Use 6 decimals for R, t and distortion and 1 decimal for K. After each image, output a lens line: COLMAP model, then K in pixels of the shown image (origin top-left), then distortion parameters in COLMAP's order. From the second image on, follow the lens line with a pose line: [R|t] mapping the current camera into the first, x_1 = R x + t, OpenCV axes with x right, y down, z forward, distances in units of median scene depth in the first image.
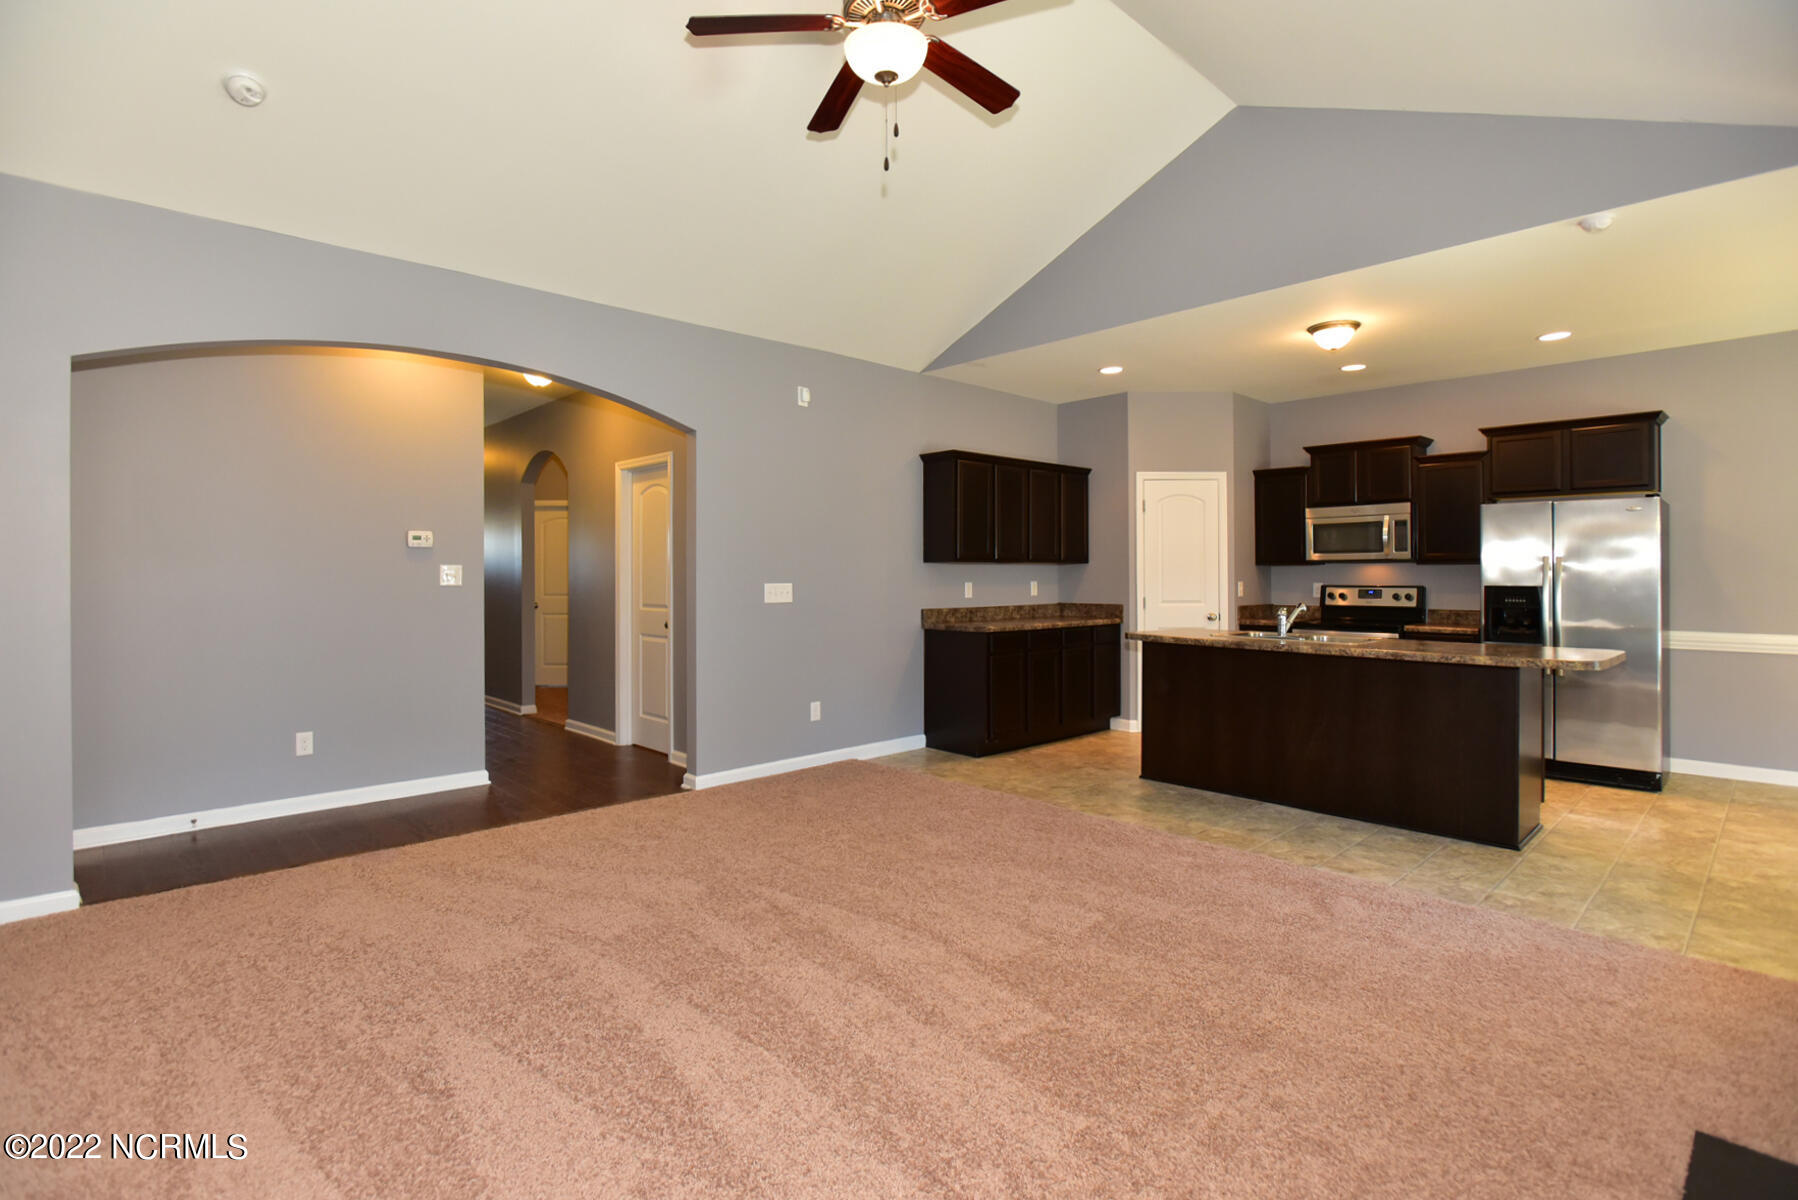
lens RADIAL K [[866.9, 0, 909.4], [0, 866.9, 572.3], [0, 0, 1]] dist [-0.004442, -0.000149]
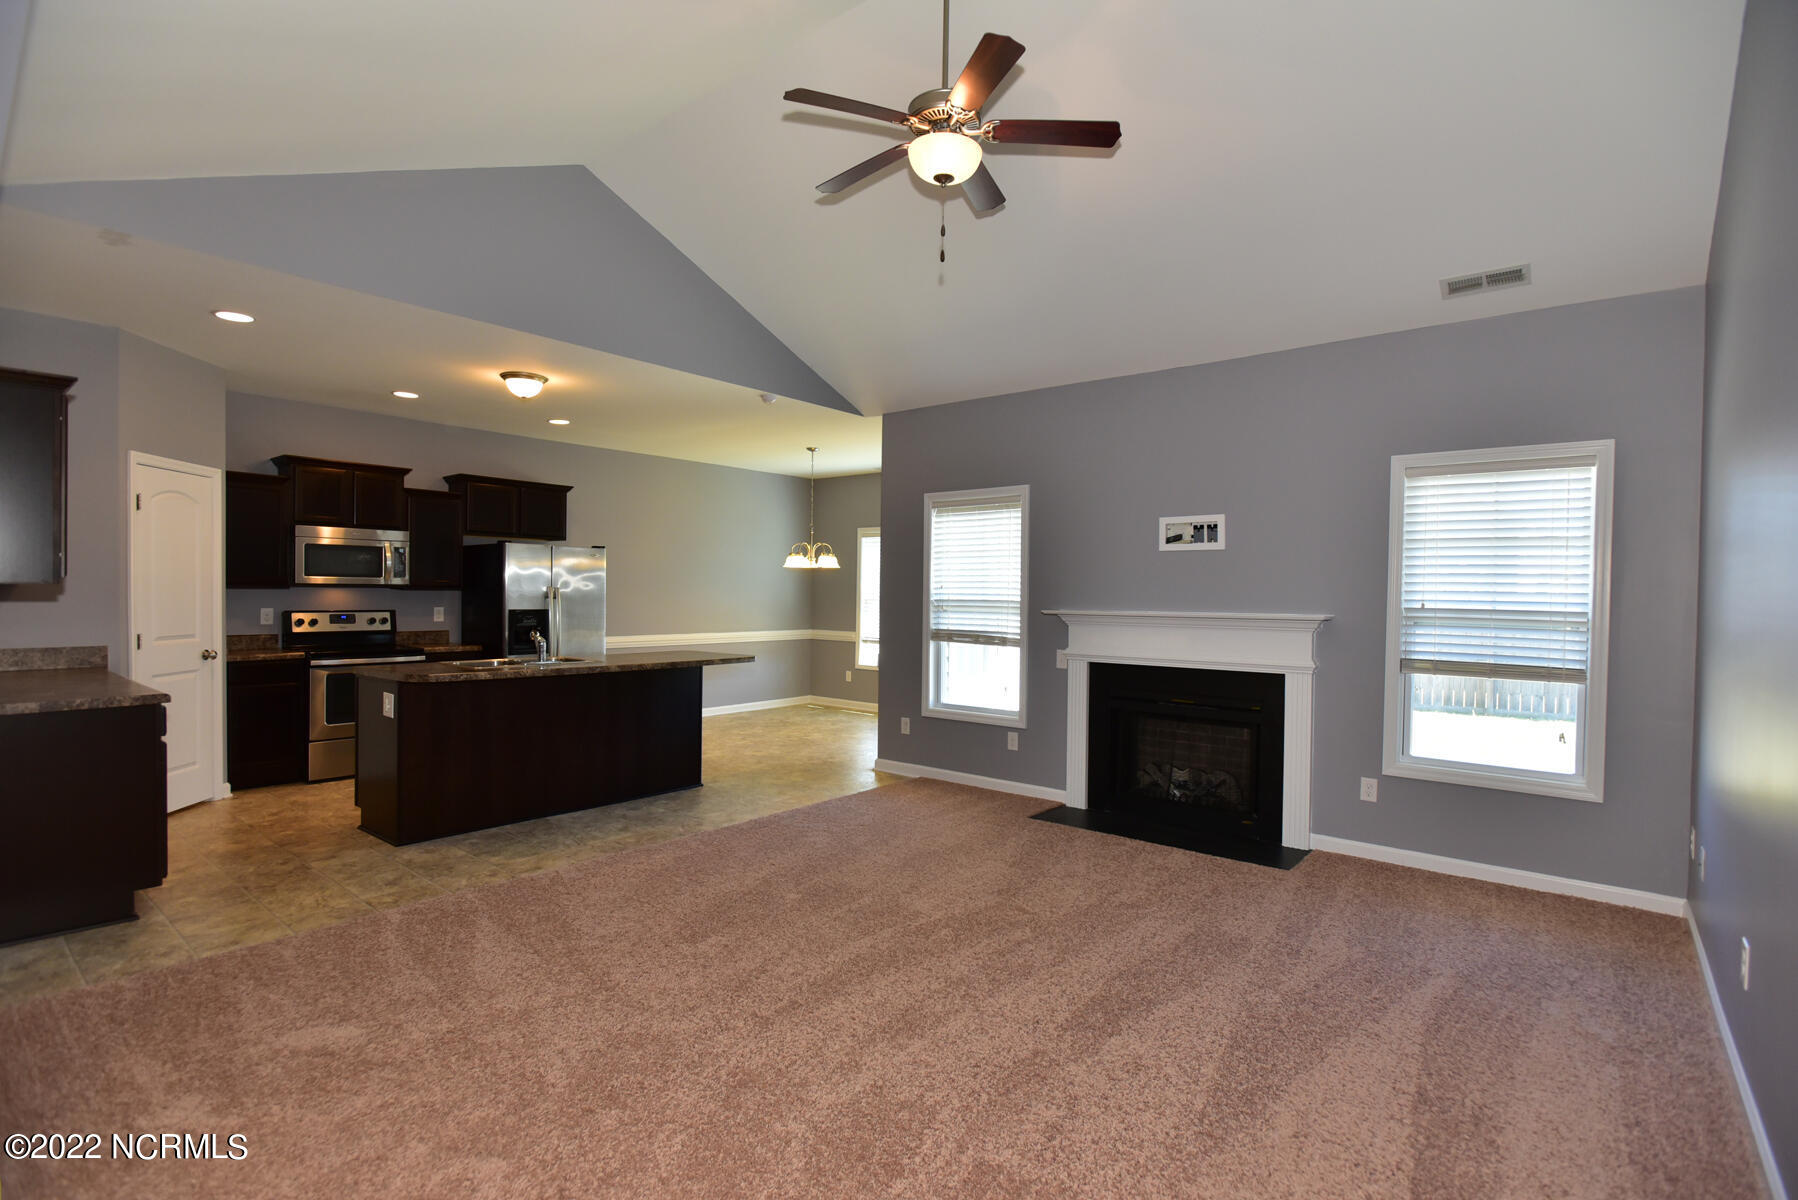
lens RADIAL K [[836.6, 0, 892.9], [0, 836.6, 609.4], [0, 0, 1]] dist [-0.018223, -0.000380]
pose [[-0.109901, -0.019731, 0.993747, -0.487364], [-0.014117, 0.999733, 0.018289, -0.012149], [-0.993842, -0.012018, -0.110151, 0.515912]]
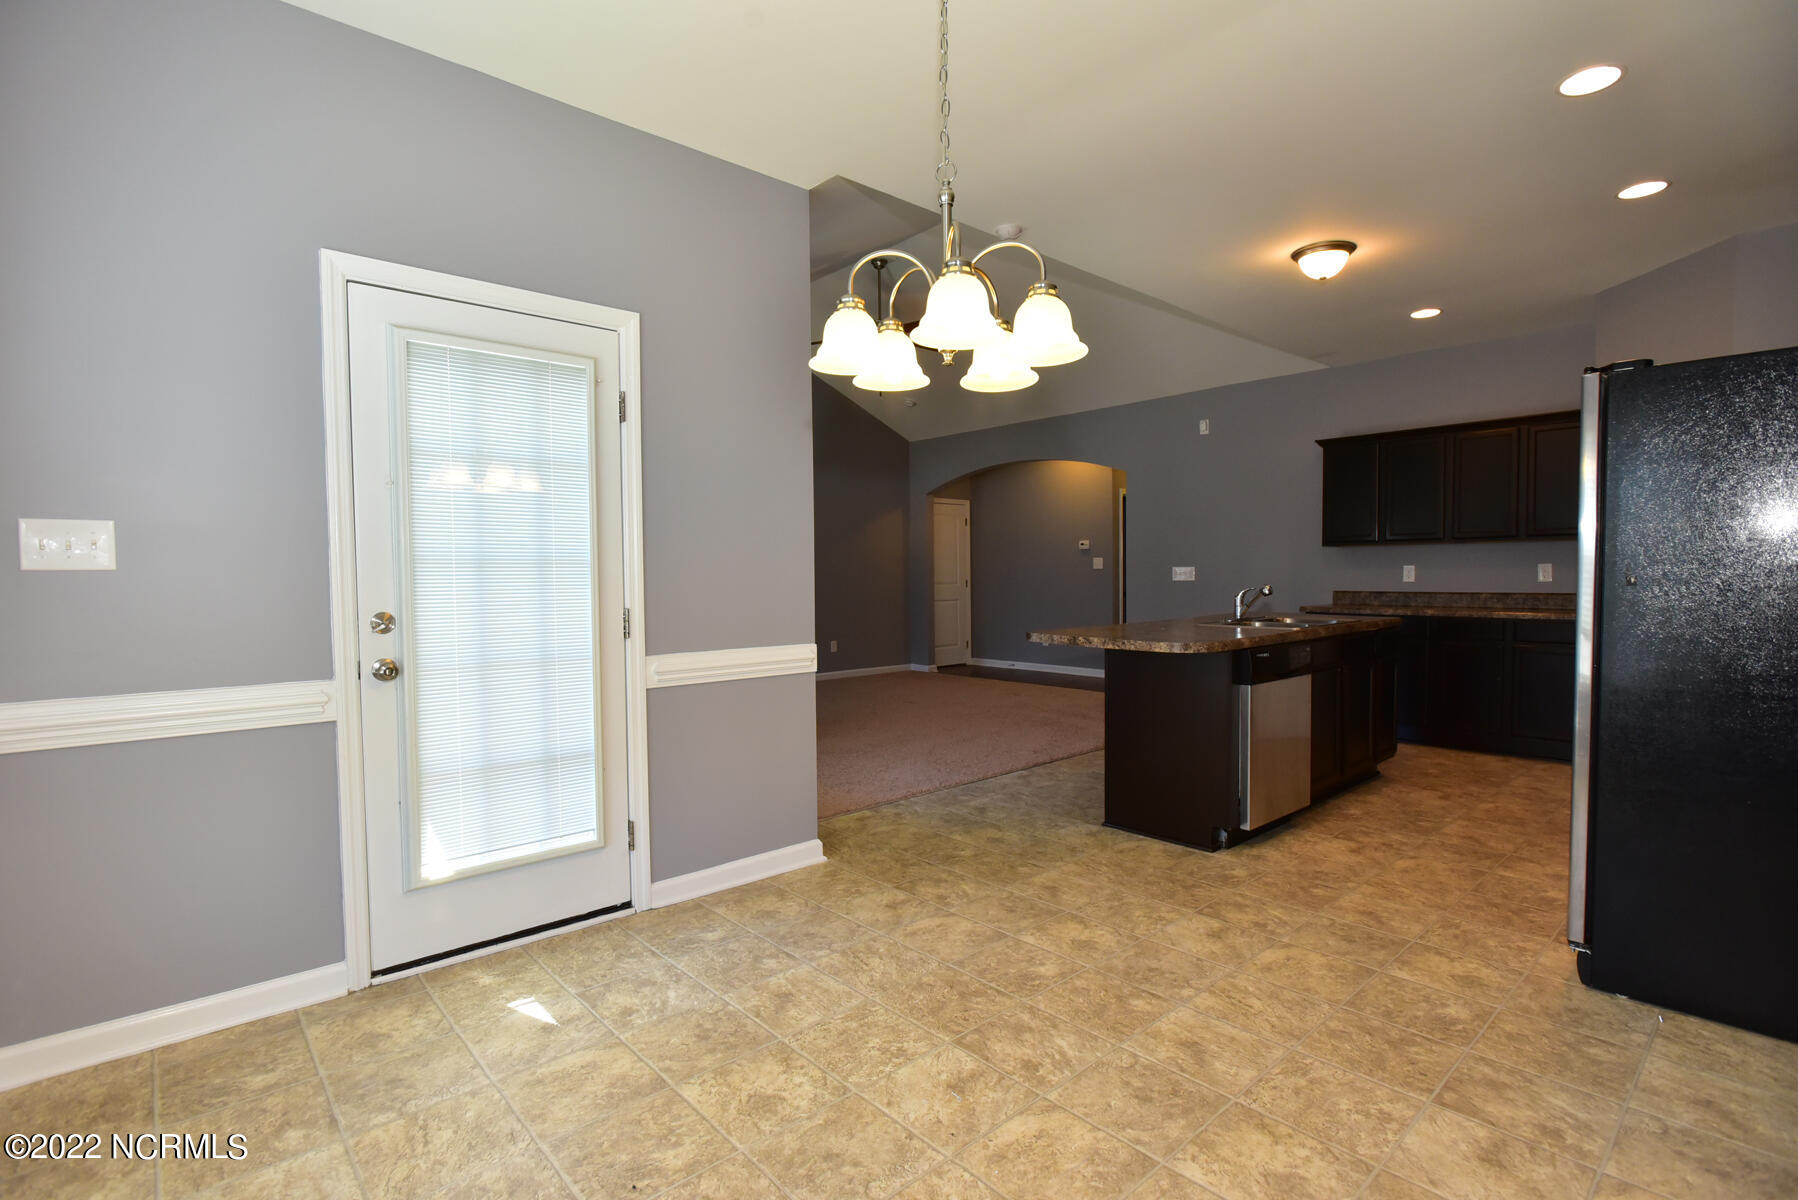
lens RADIAL K [[844.5, 0, 899.0], [0, 844.5, 600.0], [0, 0, 1]] dist [-0.014958, -0.000264]
pose [[-0.034272, 0.033915, -0.998837, 1.046543], [0.008247, 0.999400, 0.033651, 0.014613], [0.999379, -0.007084, -0.034531, 0.493951]]
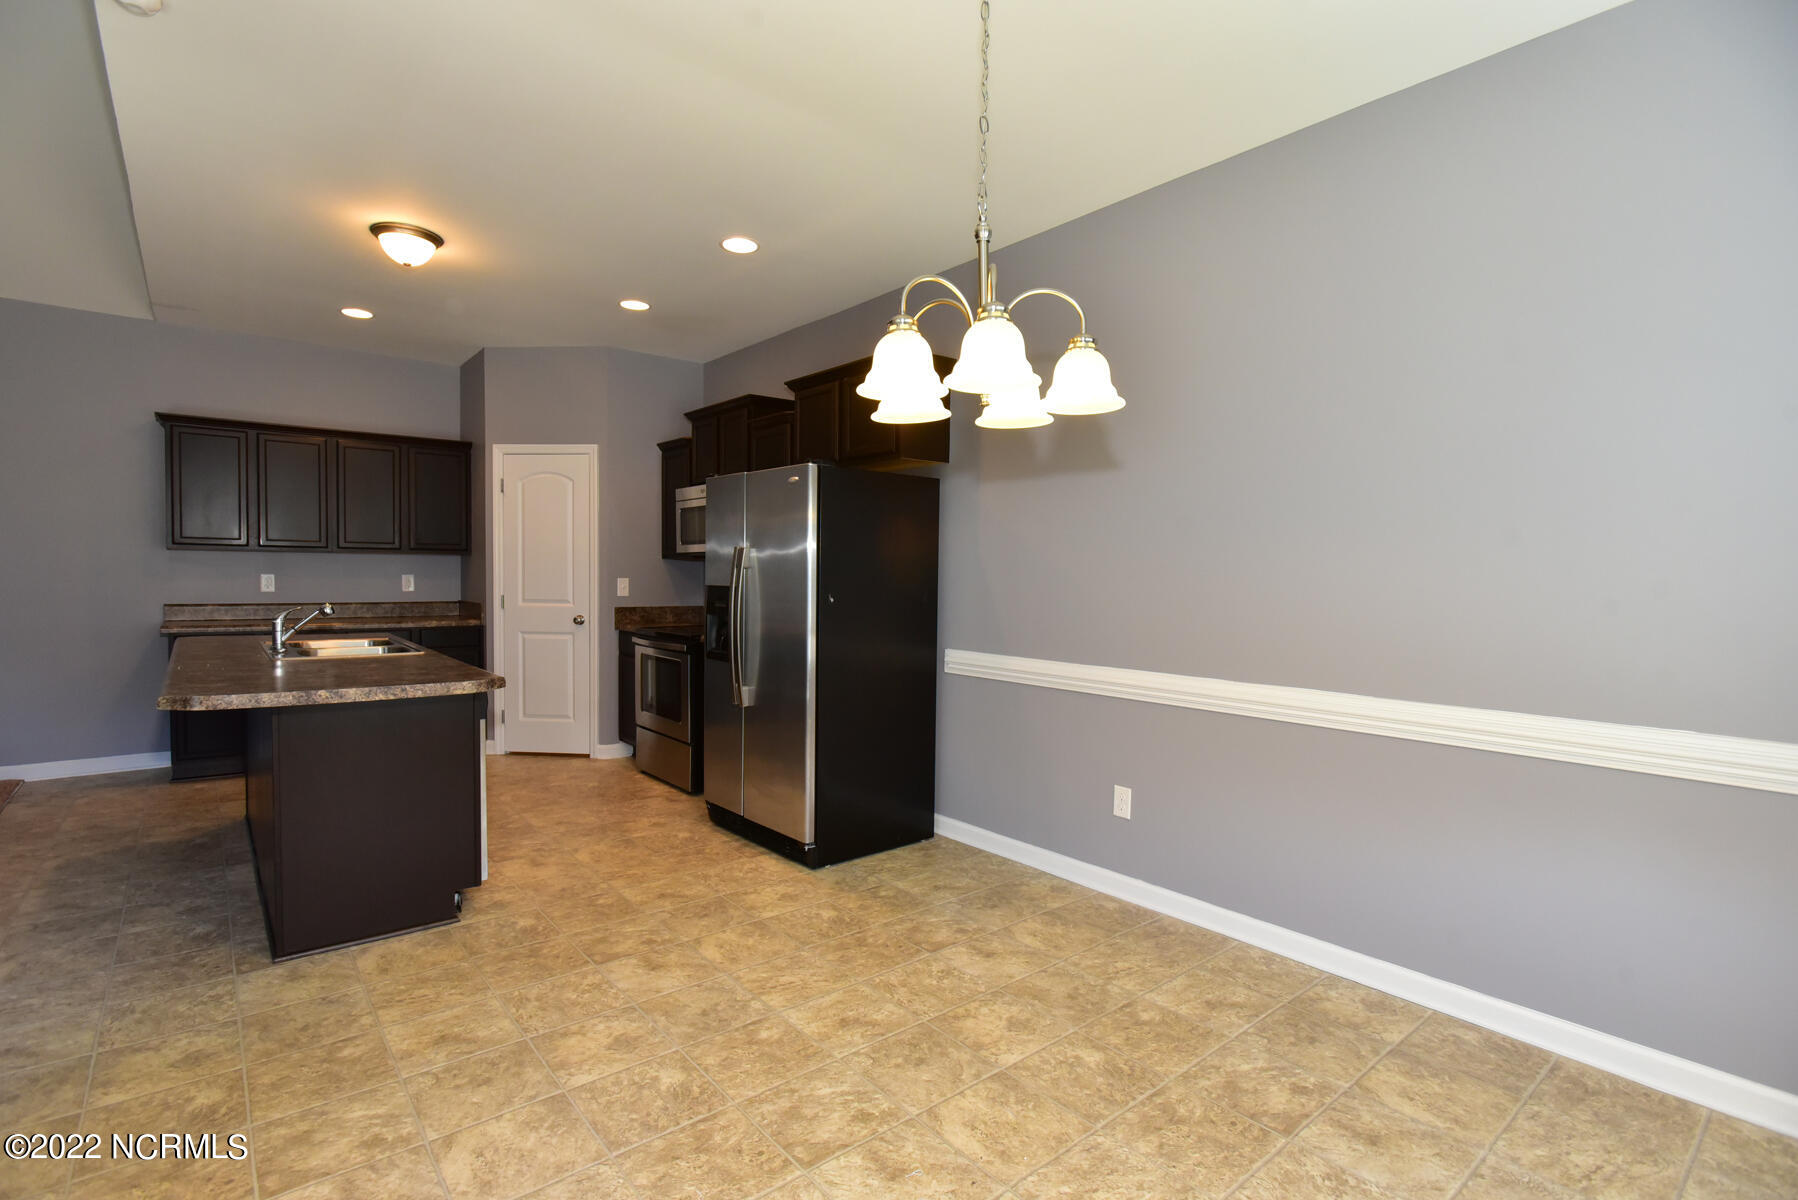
lens RADIAL K [[858.6, 0, 878.5], [0, 858.6, 595.4], [0, 0, 1]] dist [0.003070, -0.001016]
pose [[0.995586, 0.014948, -0.092652, 0.770608], [-0.012563, 0.999576, 0.026274, 0.003032], [0.093005, -0.024994, 0.995352, 0.228420]]
